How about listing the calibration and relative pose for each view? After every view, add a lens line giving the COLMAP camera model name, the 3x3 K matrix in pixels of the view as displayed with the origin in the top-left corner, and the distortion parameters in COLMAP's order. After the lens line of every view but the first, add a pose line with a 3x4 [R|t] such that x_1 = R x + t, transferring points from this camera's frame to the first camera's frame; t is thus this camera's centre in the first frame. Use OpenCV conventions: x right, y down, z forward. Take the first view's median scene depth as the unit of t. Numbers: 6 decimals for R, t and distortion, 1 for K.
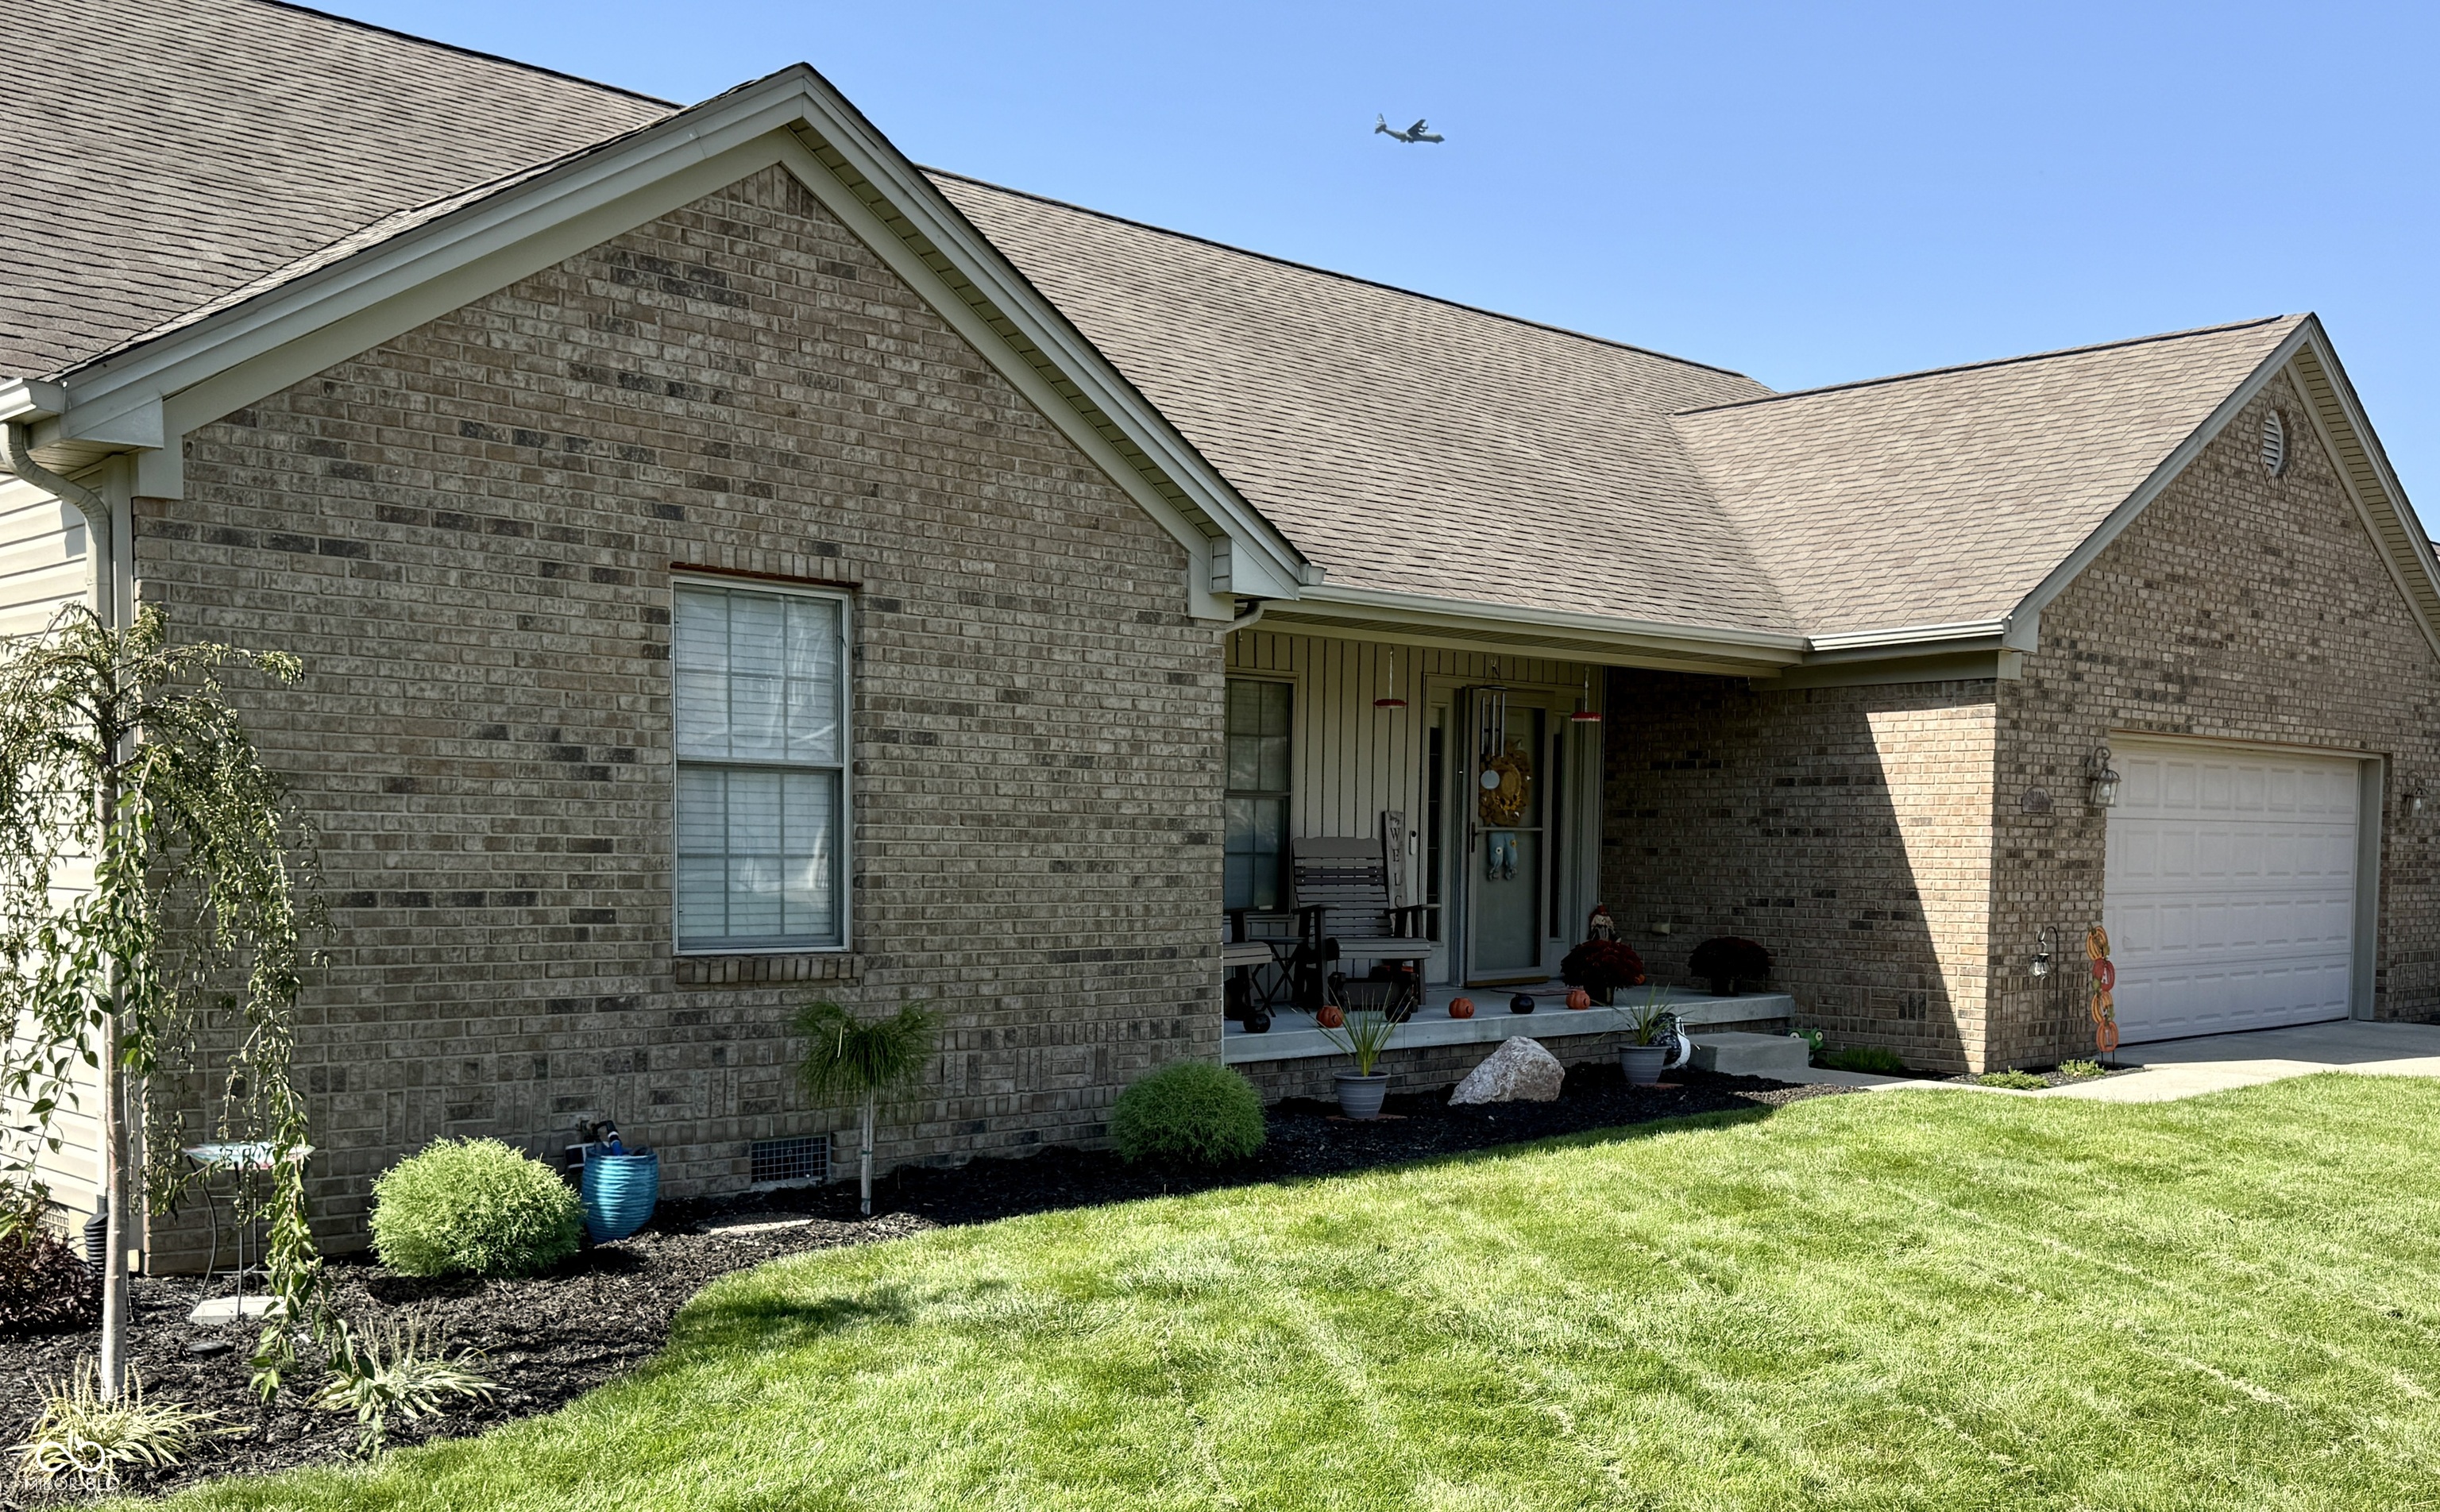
lens RADIAL K [[2357.4, 0, 1276.7], [0, 2357.4, 972.4], [0, 0, 1]] dist [0.190243, -0.429842]
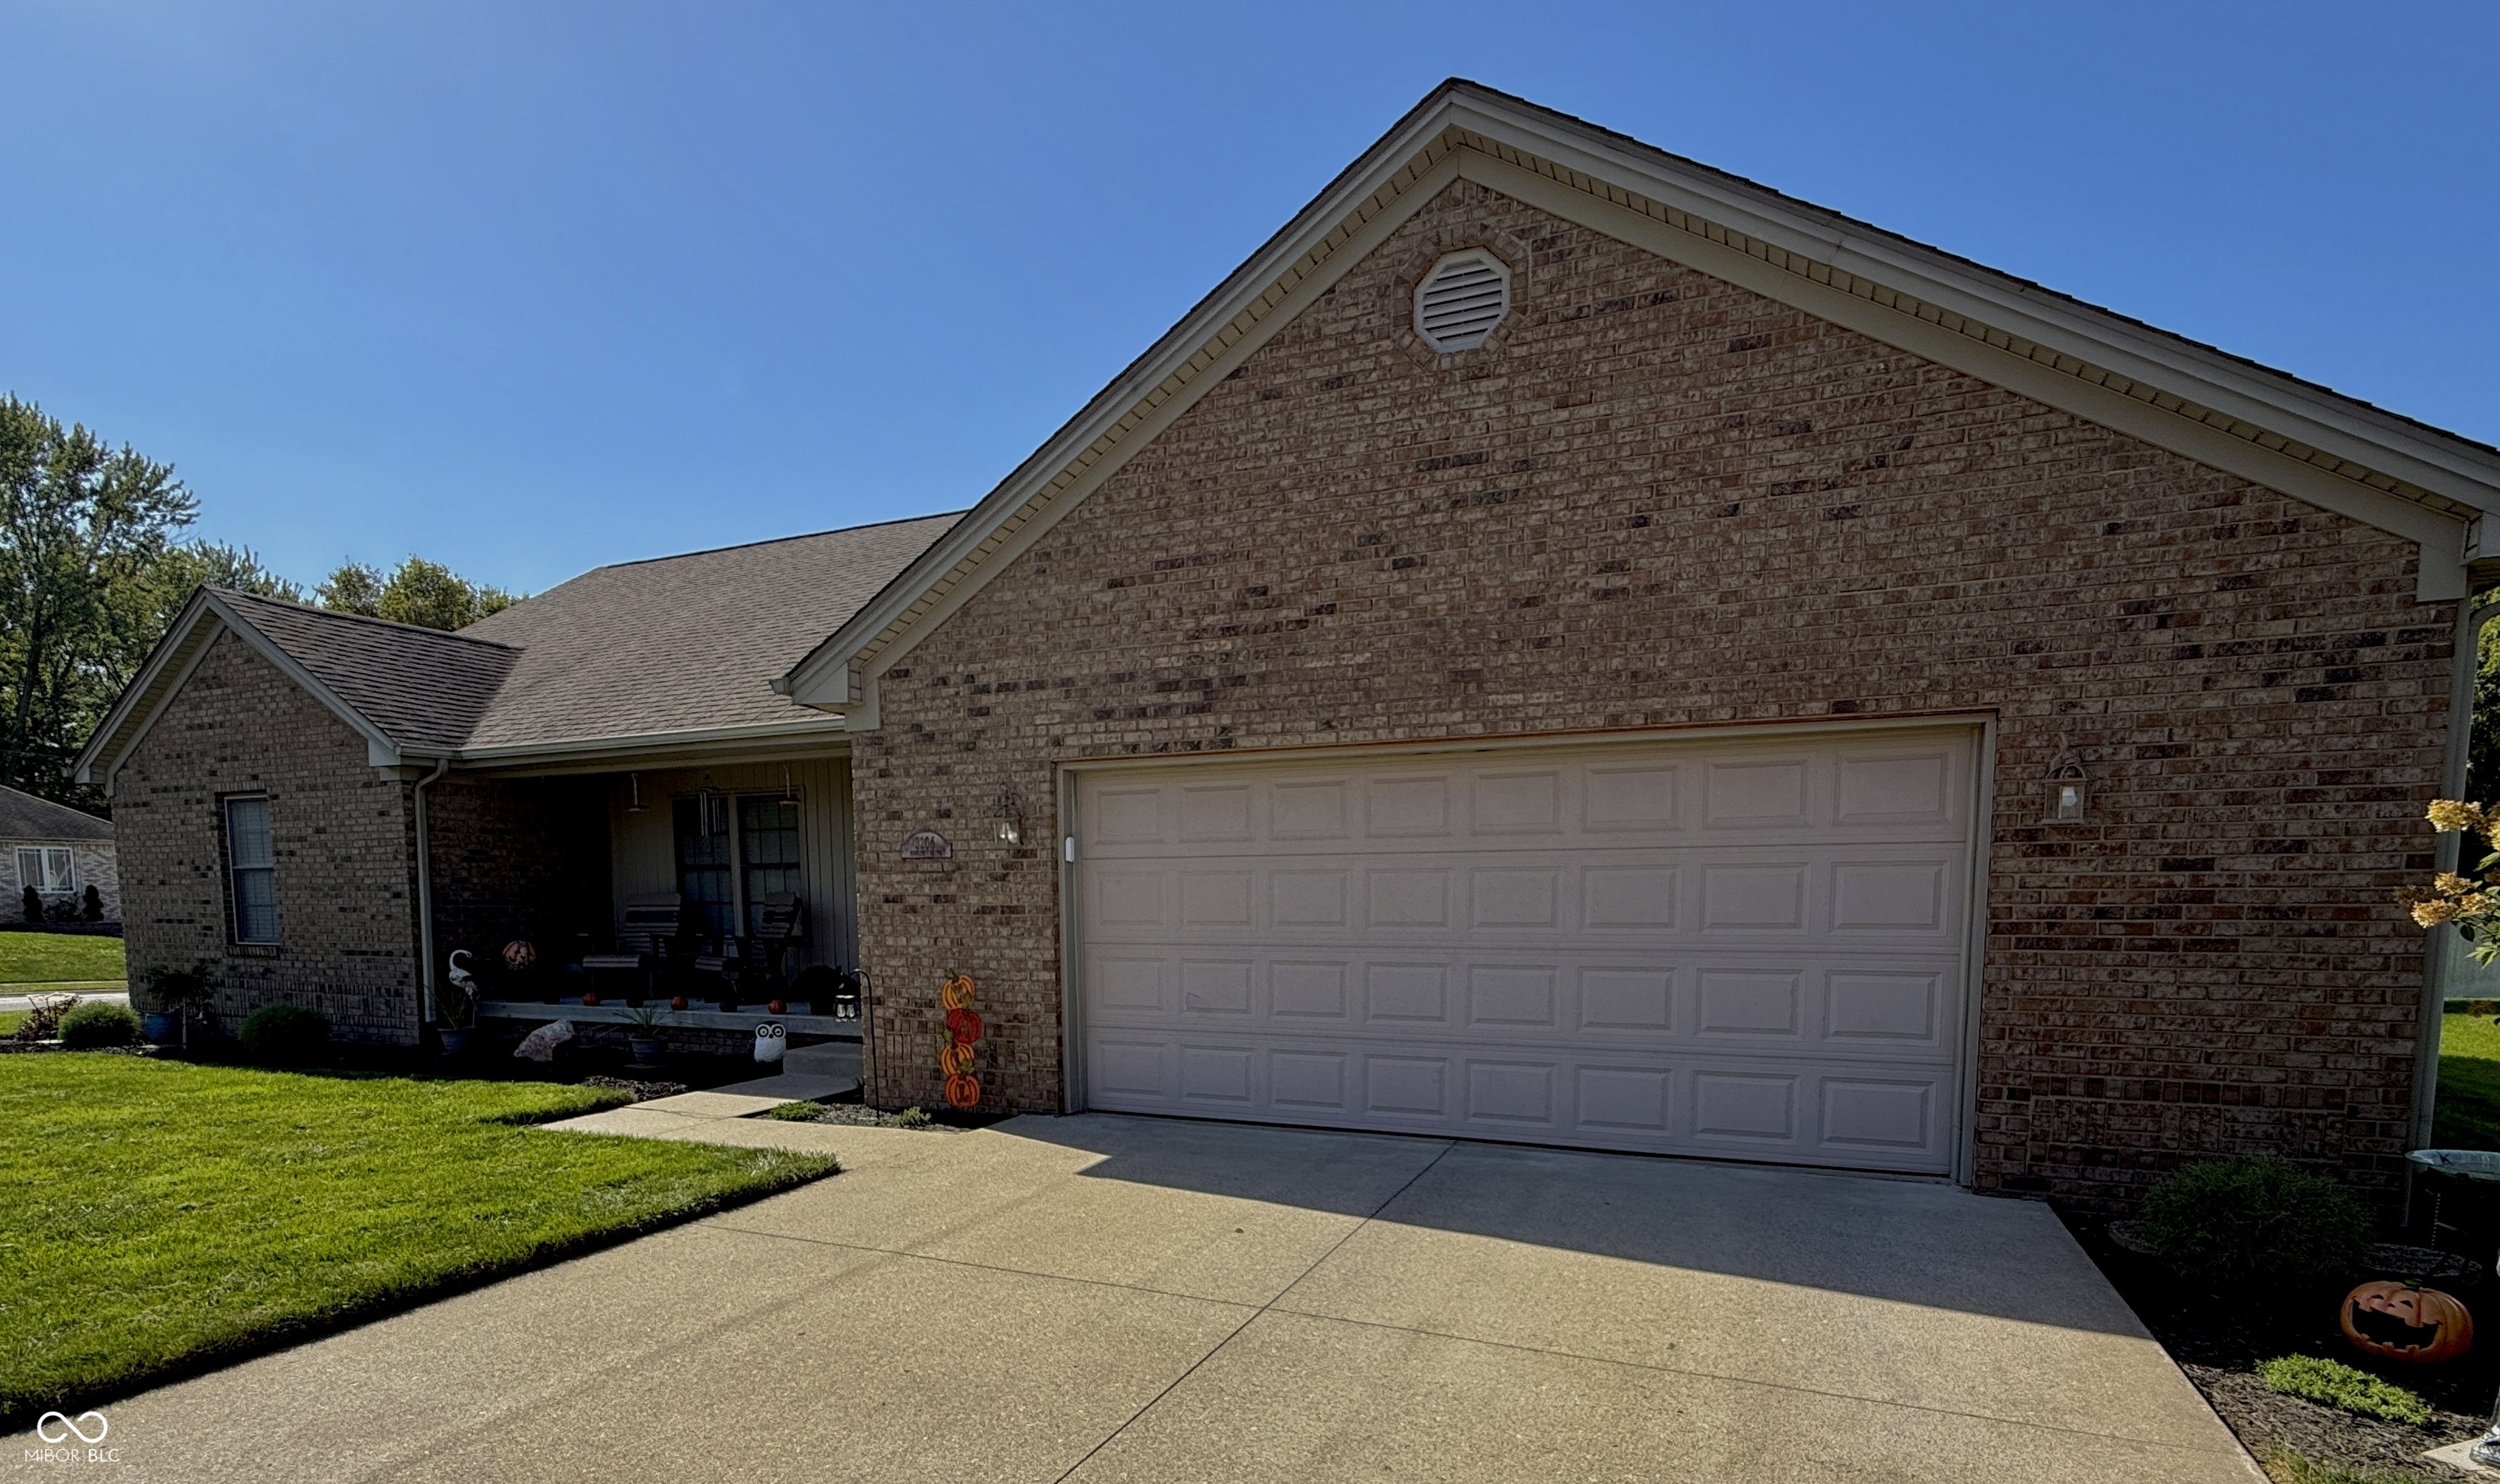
lens RADIAL K [[1245.8, 0, 1199.3], [0, 1245.8, 1026.9], [0, 0, 1]] dist [0.000115, 0.000964]
pose [[0.345865, 0.085434, -0.934387, 1.191825], [-0.045185, 0.996207, 0.074361, -0.056356], [0.937196, 0.016501, 0.348413, 1.299112]]
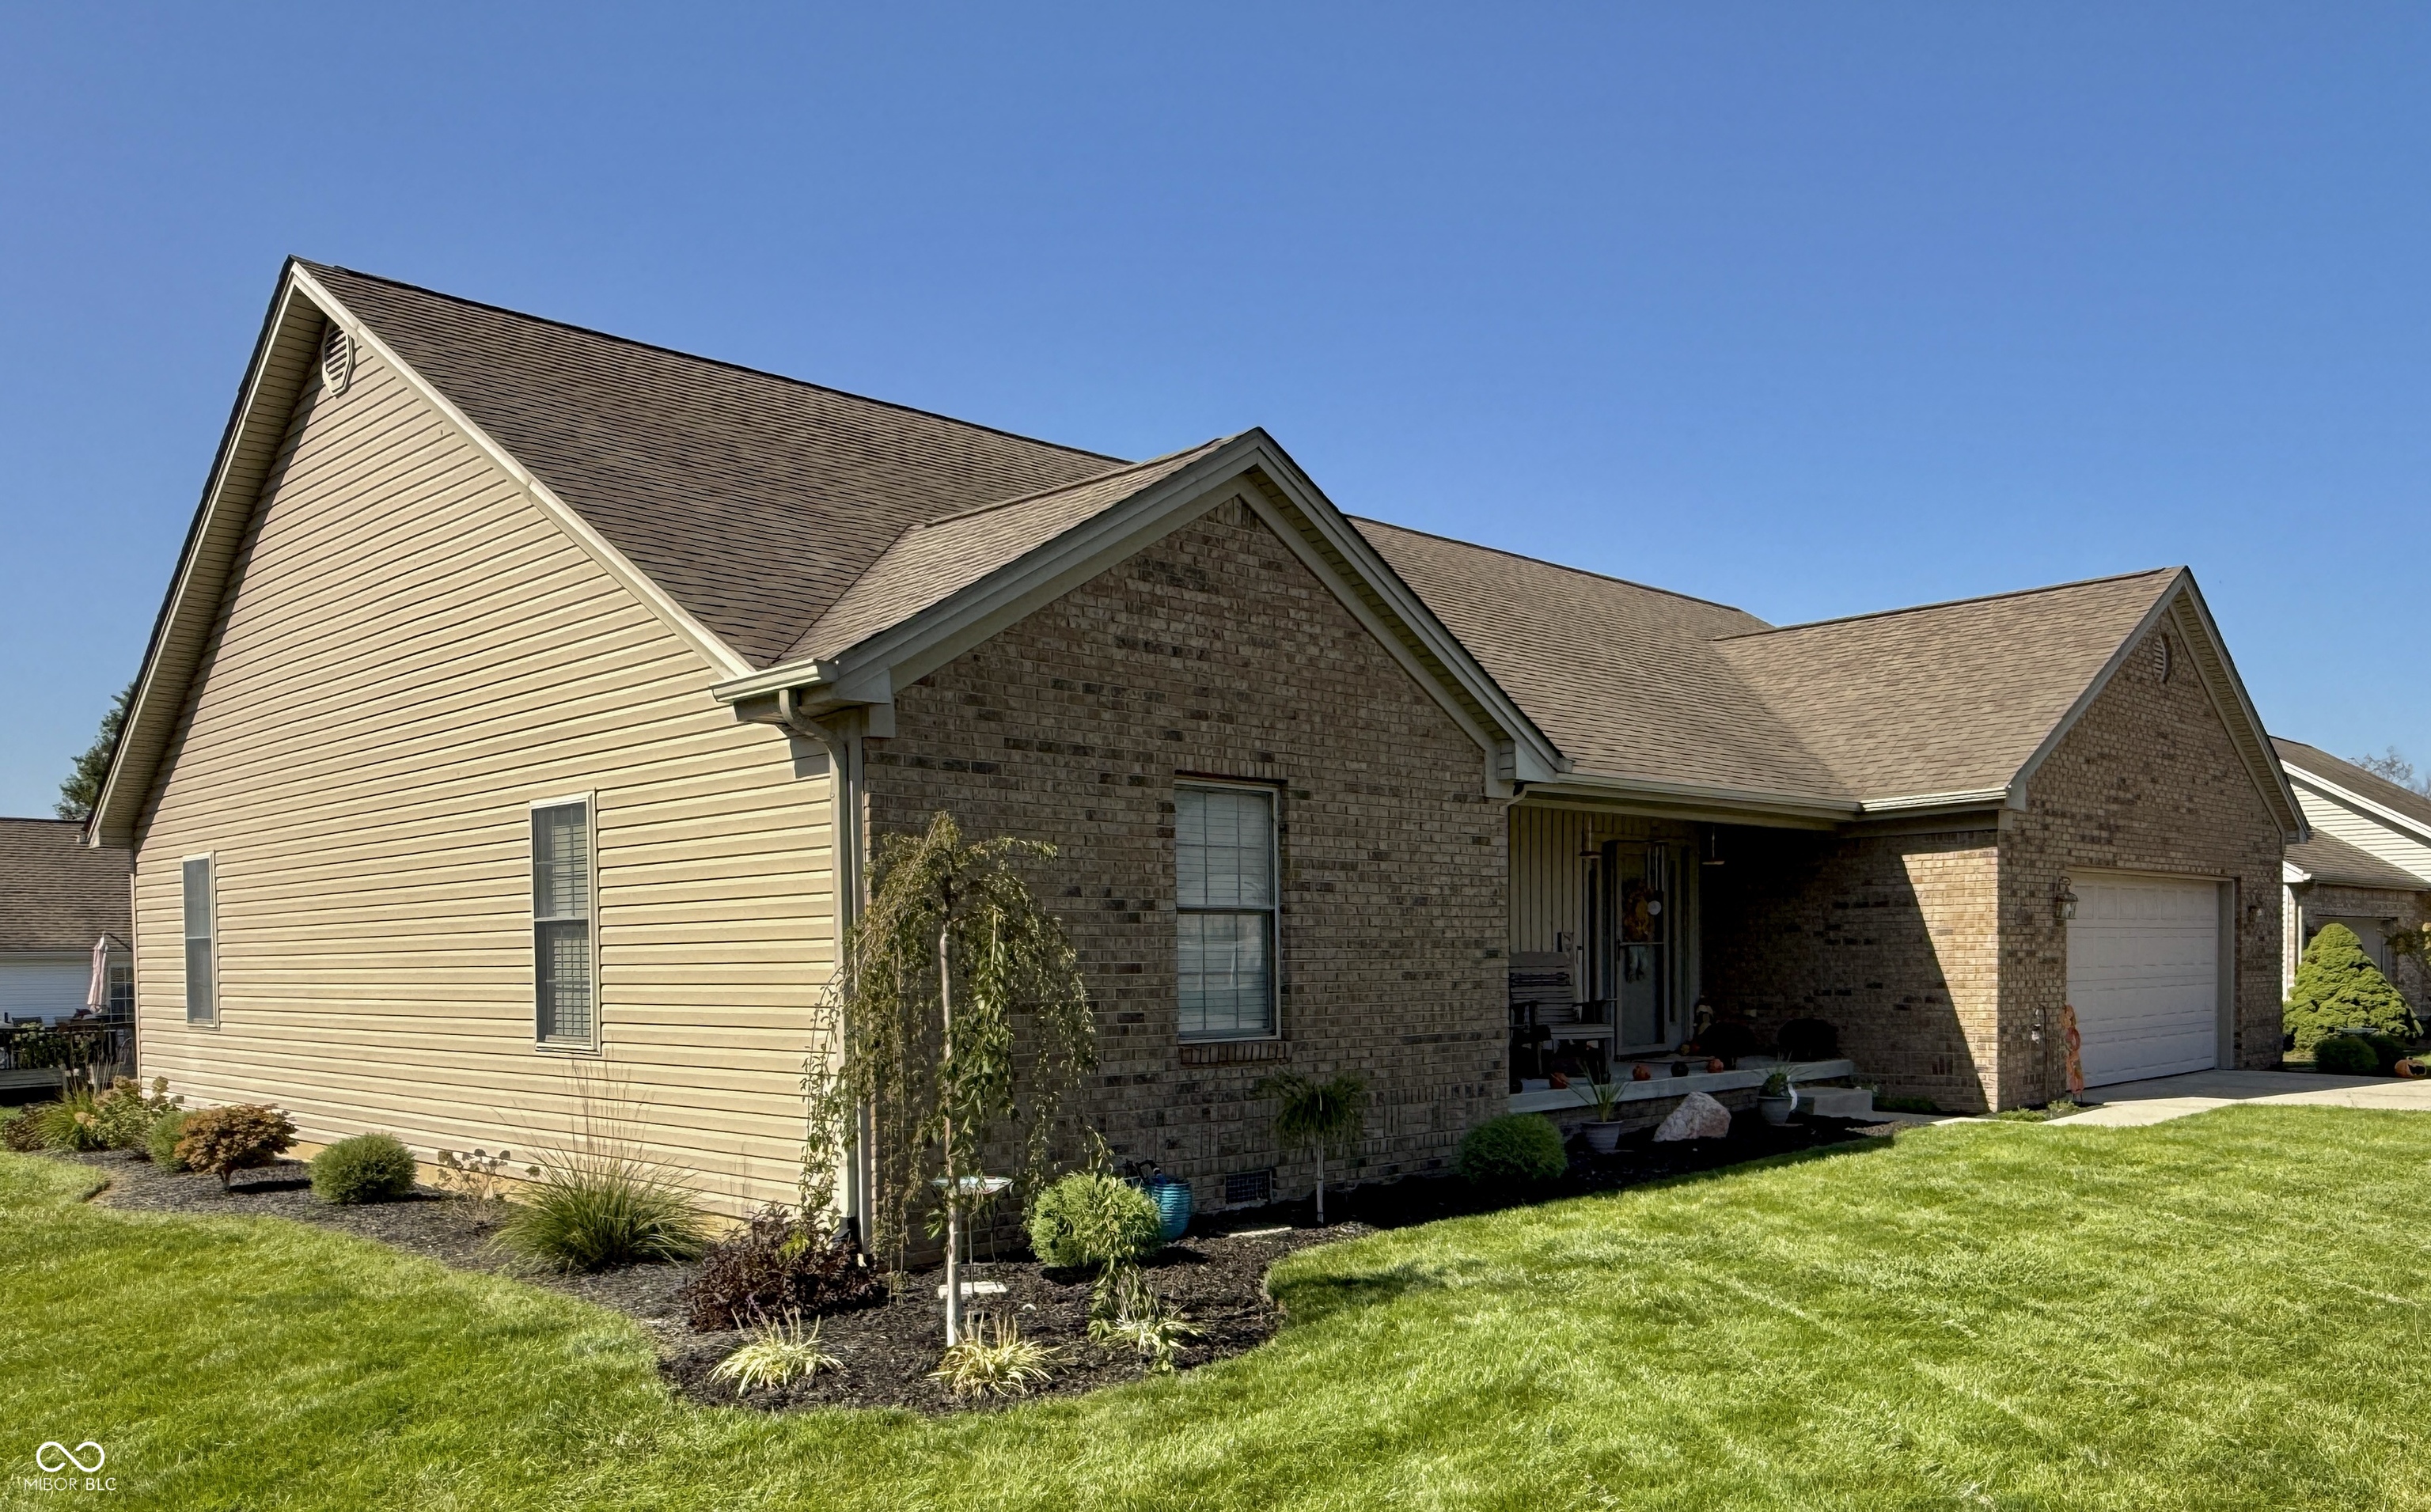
lens RADIAL K [[1839.9, 0, 1345.7], [0, 1839.9, 1013.6], [0, 0, 1]] dist [0.005832, 0.002703]
pose [[0.999233, -0.023752, 0.031128, -0.159653], [0.024541, 0.999381, -0.025222, 0.004029], [-0.030509, 0.025966, 0.999197, -0.087324]]
